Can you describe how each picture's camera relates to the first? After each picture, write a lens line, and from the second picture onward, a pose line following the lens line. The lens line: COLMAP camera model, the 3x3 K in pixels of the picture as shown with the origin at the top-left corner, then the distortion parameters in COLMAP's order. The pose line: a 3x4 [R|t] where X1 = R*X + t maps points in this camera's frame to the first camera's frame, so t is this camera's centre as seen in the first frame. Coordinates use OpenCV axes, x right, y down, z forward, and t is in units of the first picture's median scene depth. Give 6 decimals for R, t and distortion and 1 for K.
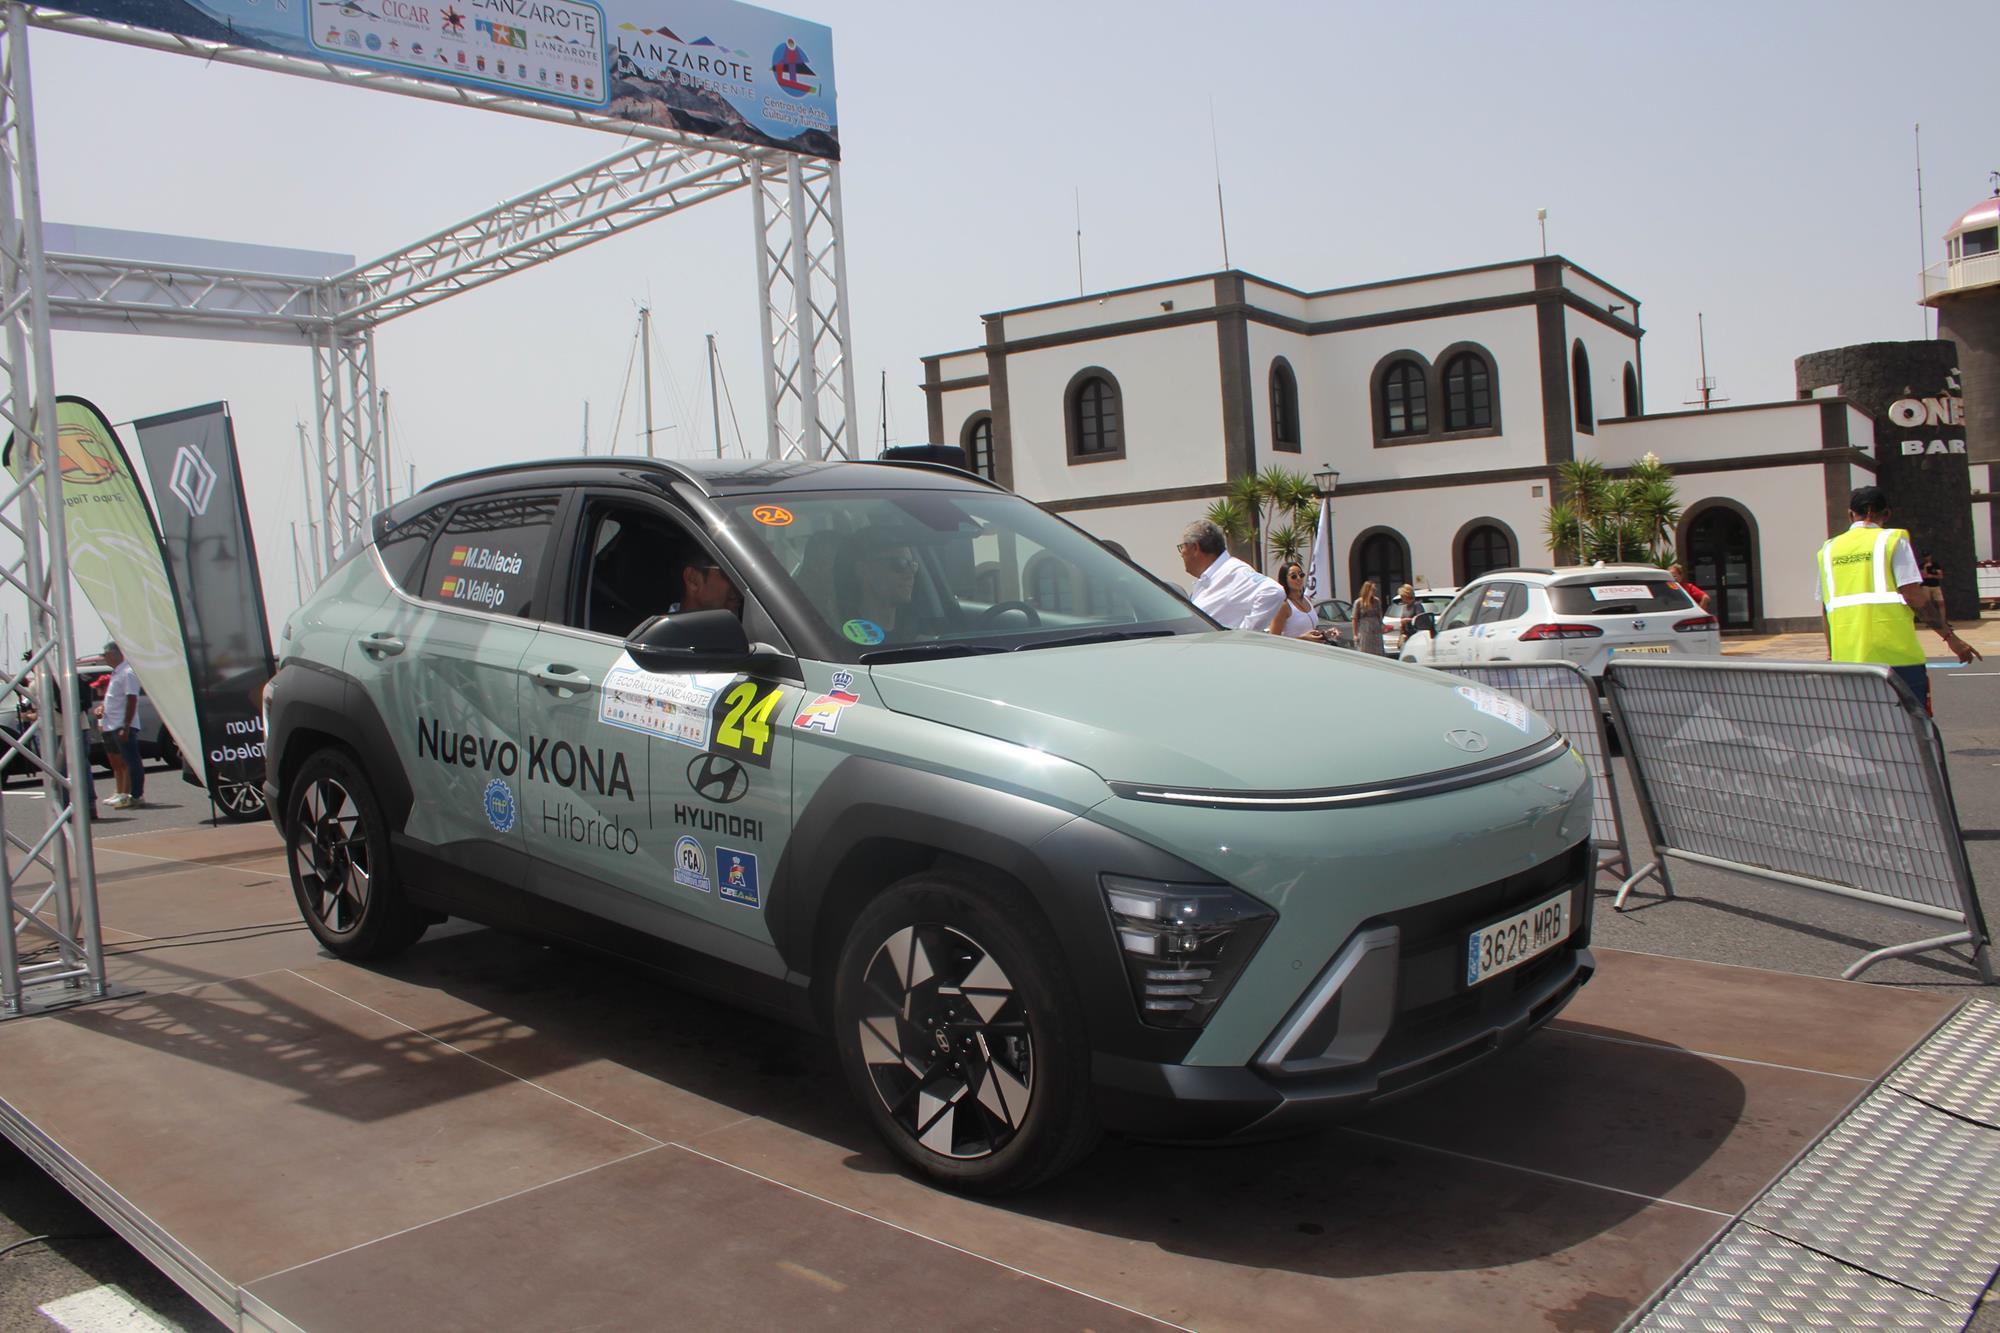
lens RADIAL K [[1660.2, 0, 991.6], [0, 1660.2, 675.1], [0, 0, 1]] dist [-0.157673, 0.130669]
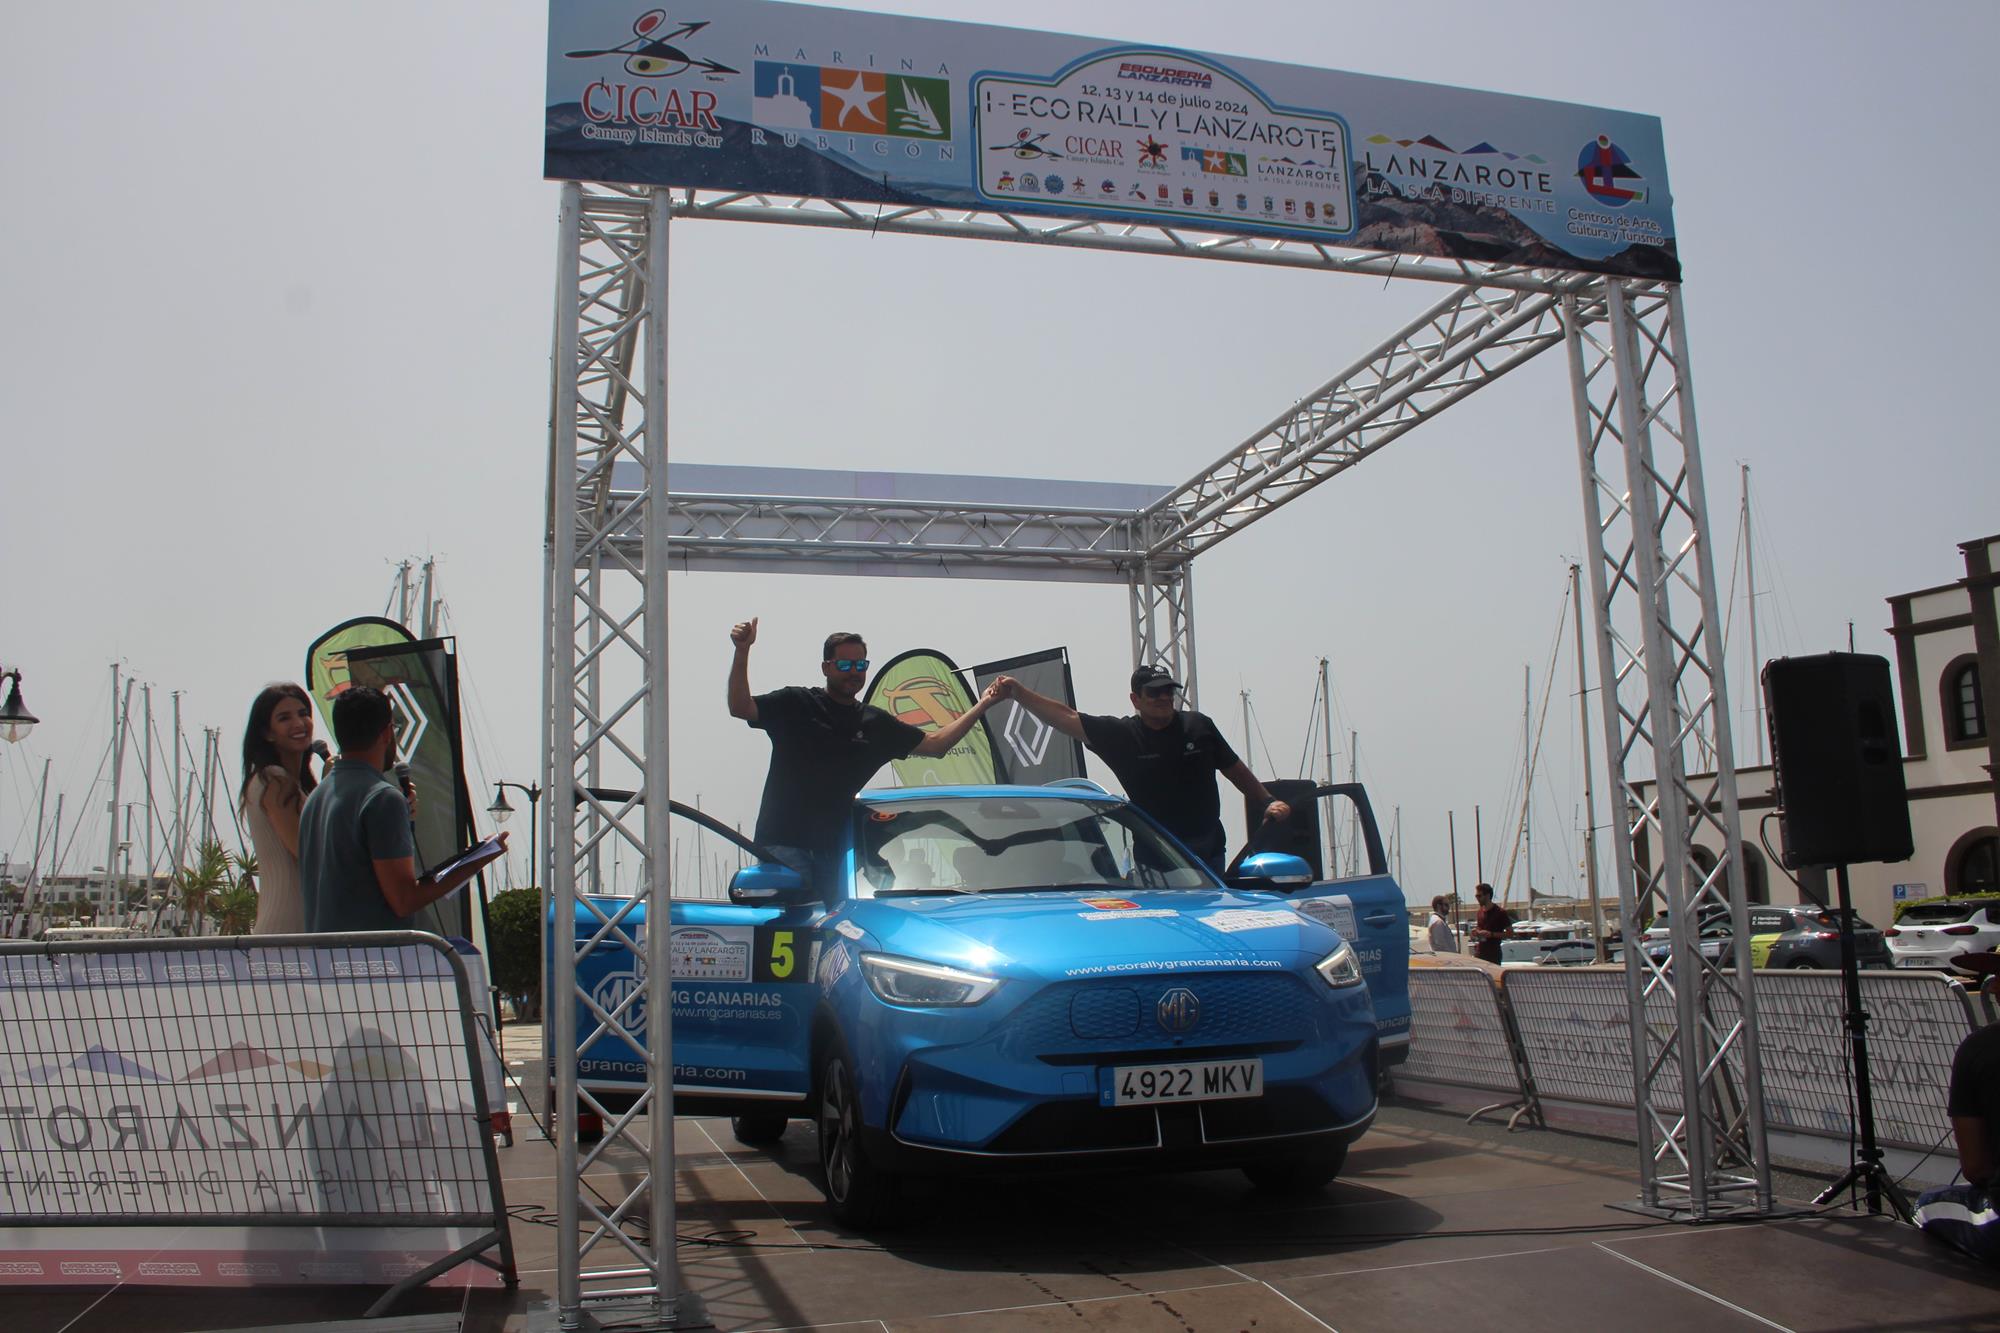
lens RADIAL K [[1660.2, 0, 992.0], [0, 1660.2, 672.9], [0, 0, 1]] dist [-0.157673, 0.130669]
pose [[0.846087, -0.041051, -0.531462, 0.026316], [-0.046543, 0.987533, -0.150375, -0.007349], [0.531010, 0.151966, 0.833628, 0.229978]]
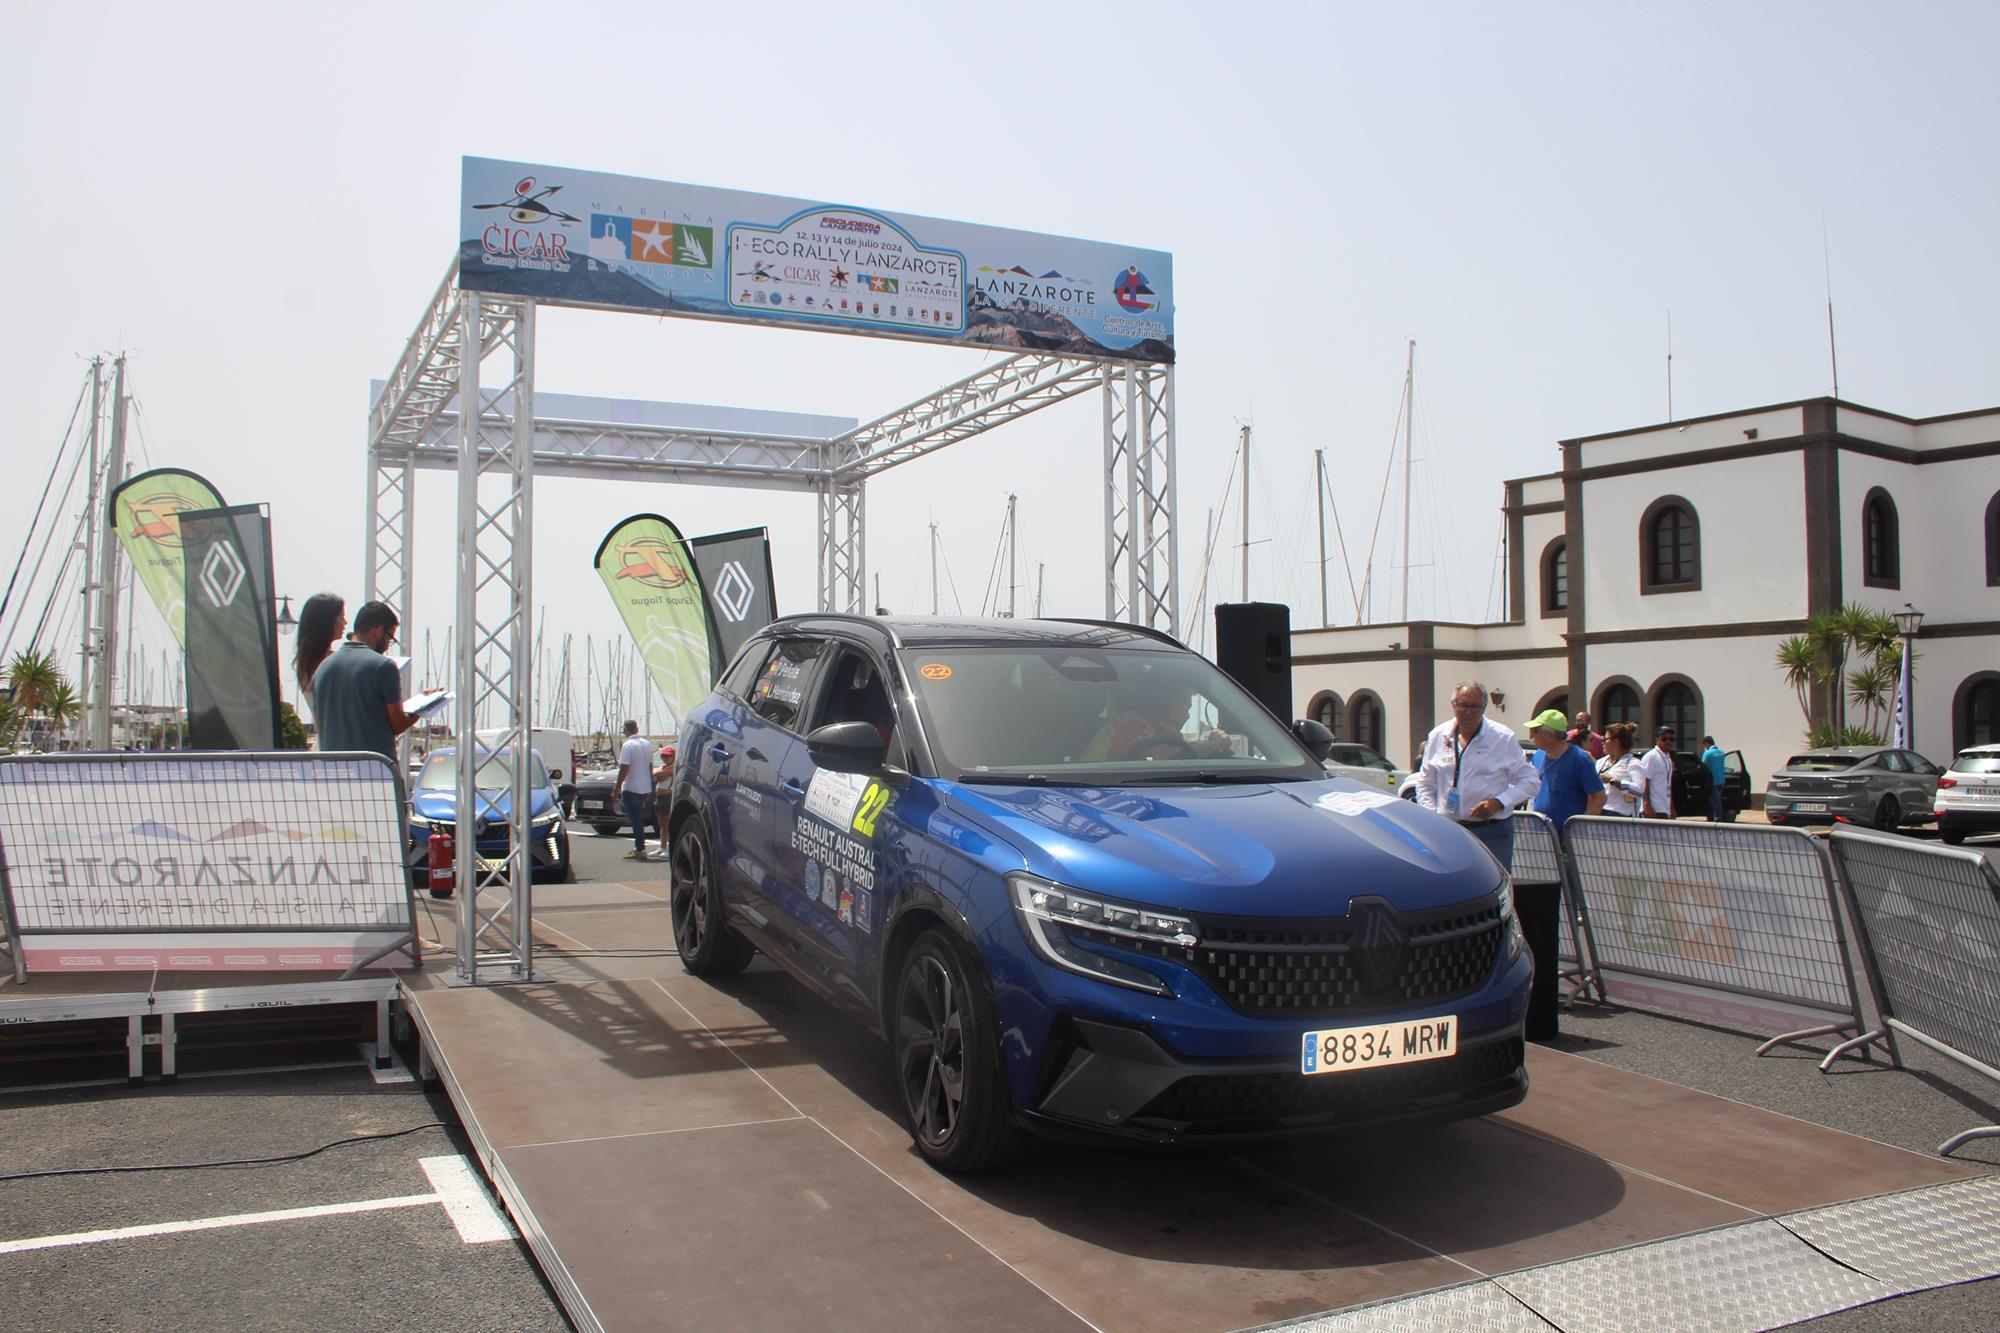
lens RADIAL K [[1660.2, 0, 989.8], [0, 1660.2, 666.4], [0, 0, 1]] dist [-0.157673, 0.130669]
pose [[0.928476, 0.046983, -0.368408, 0.233256], [-0.072427, 0.995826, -0.055535, -0.017528], [0.364261, 0.078246, 0.928004, -0.148827]]
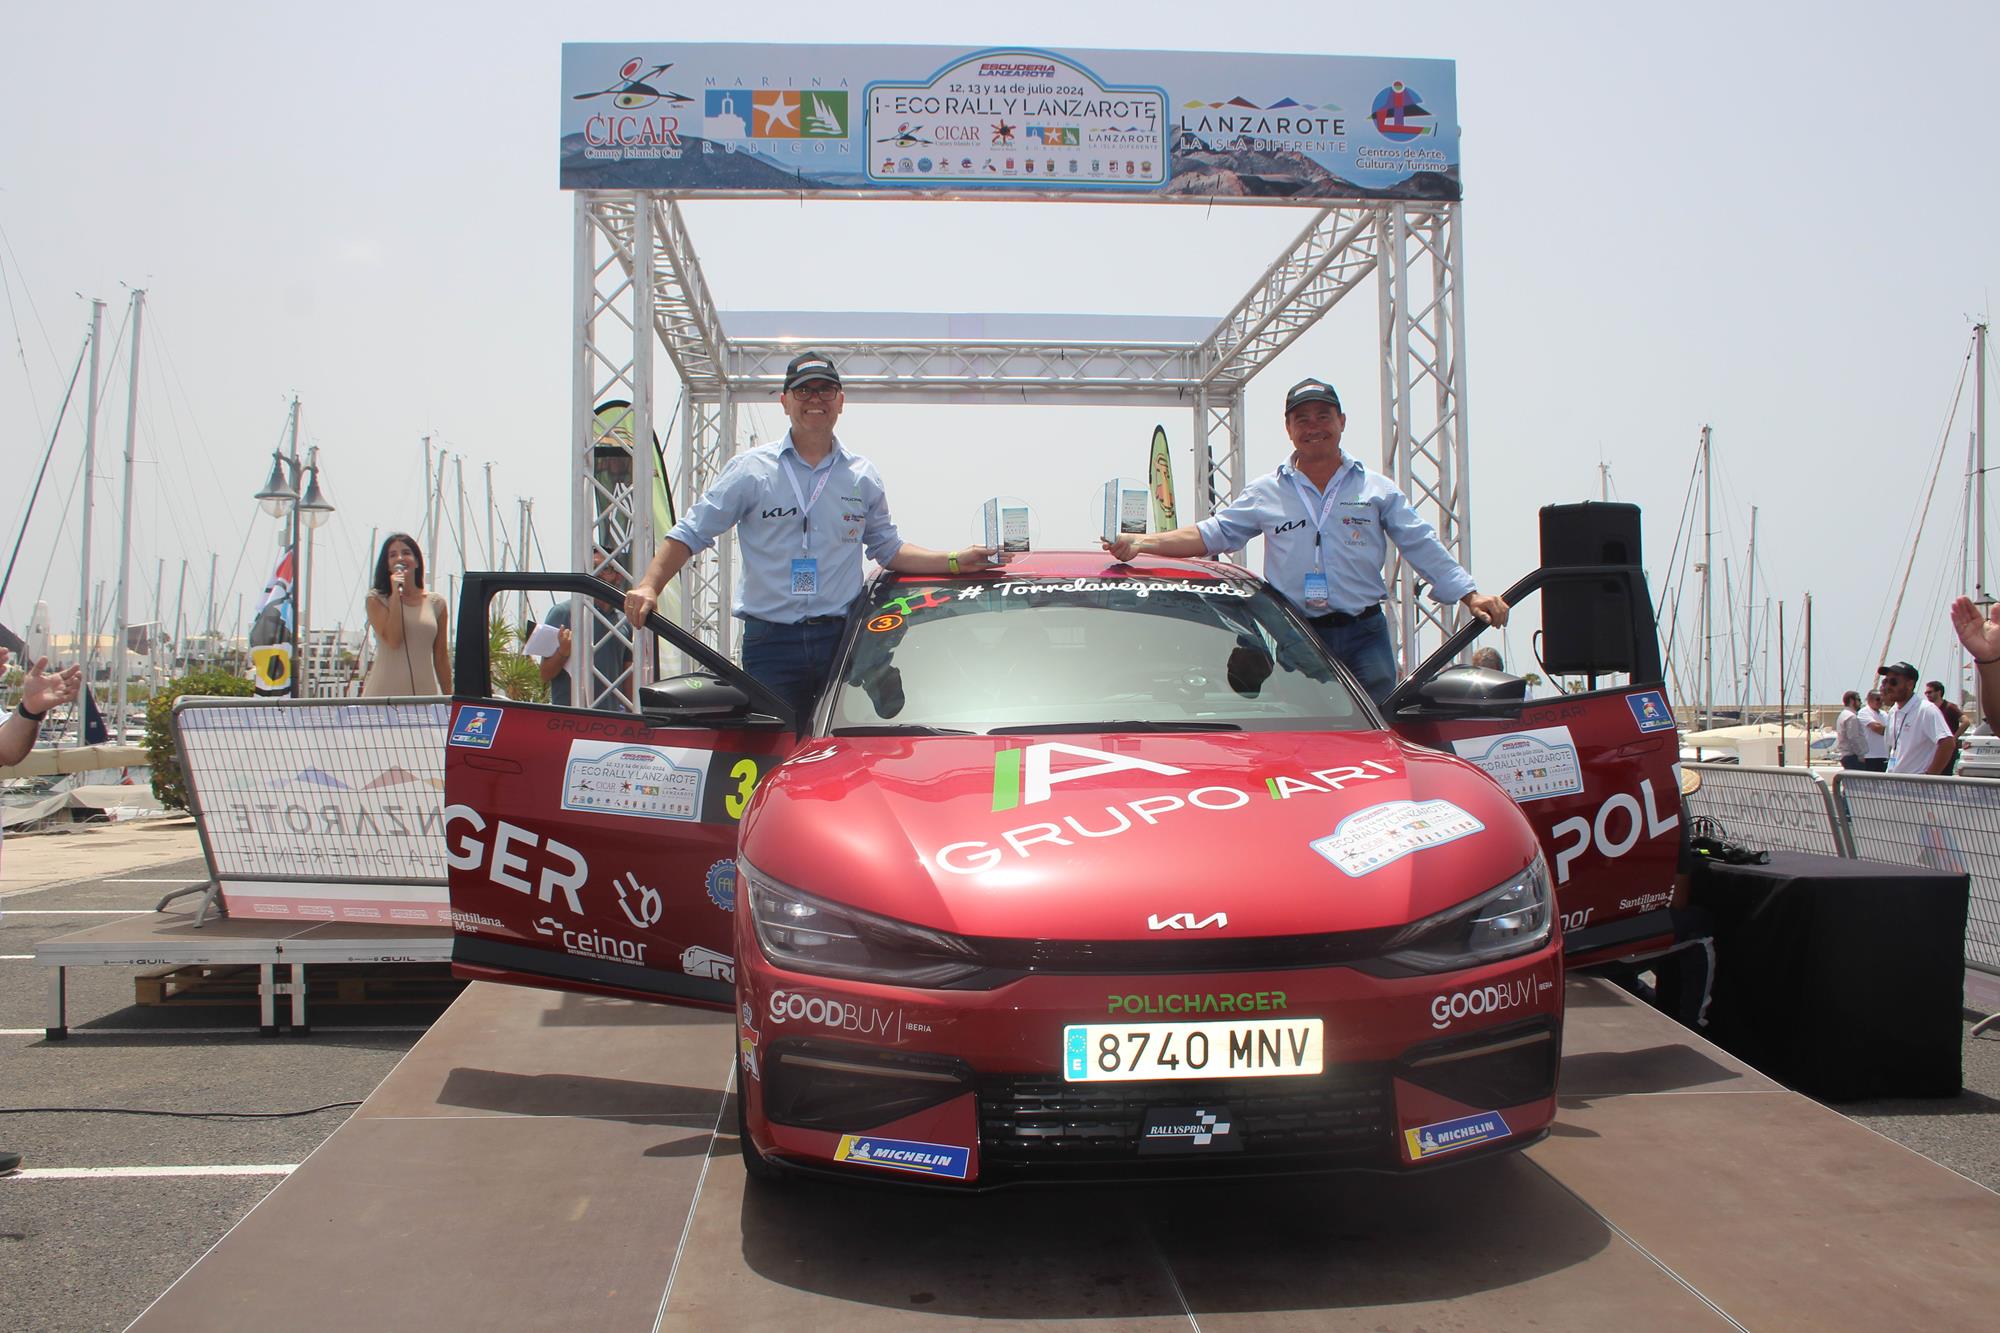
lens RADIAL K [[1820.2, 0, 985.1], [0, 1820.2, 660.6], [0, 0, 1]] dist [-0.108793, 0.000000]
pose [[0.717235, 0.042293, -0.695547, 0.431306], [-0.071267, 0.997375, -0.012844, -0.019384], [0.693178, 0.058782, 0.718366, 0.088362]]
